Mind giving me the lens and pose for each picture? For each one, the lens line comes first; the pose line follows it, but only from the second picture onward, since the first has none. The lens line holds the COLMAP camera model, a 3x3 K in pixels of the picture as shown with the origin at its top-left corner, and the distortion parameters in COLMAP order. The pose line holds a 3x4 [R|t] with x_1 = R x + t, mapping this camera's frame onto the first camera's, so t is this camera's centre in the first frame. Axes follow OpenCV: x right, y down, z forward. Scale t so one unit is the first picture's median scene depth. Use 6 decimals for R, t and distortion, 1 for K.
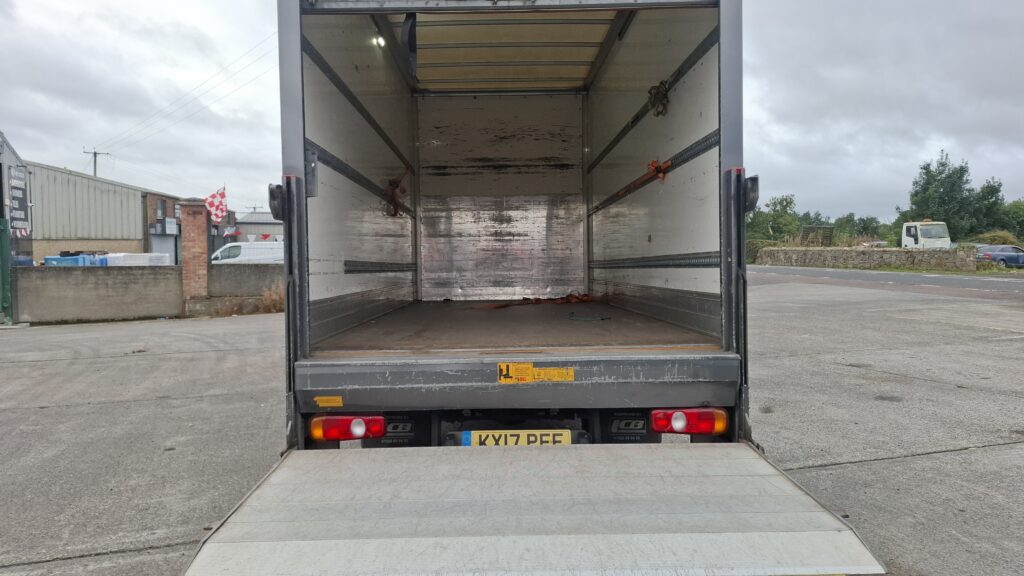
lens RADIAL K [[707.1, 0, 511.2], [0, 707.1, 288.3], [0, 0, 1]] dist [0.058572, -0.054830]
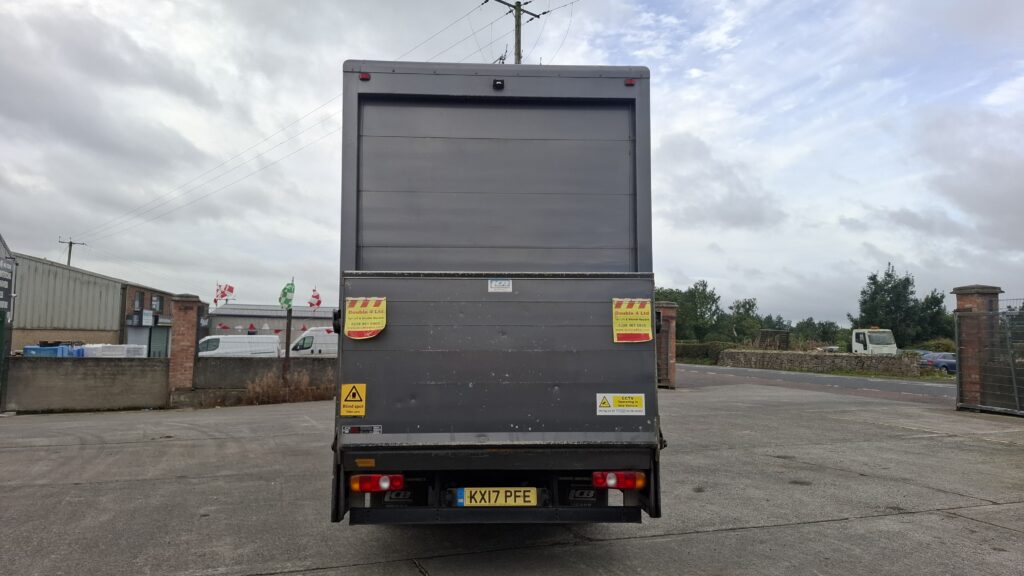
lens RADIAL K [[707.1, 0, 533.5], [0, 707.1, 276.8], [0, 0, 1]] dist [0.058572, -0.054830]
pose [[0.997211, 0.027512, 0.069384, -0.027466], [-0.016708, 0.988279, -0.151742, 0.002331], [-0.072746, 0.150159, 0.985982, -0.404619]]
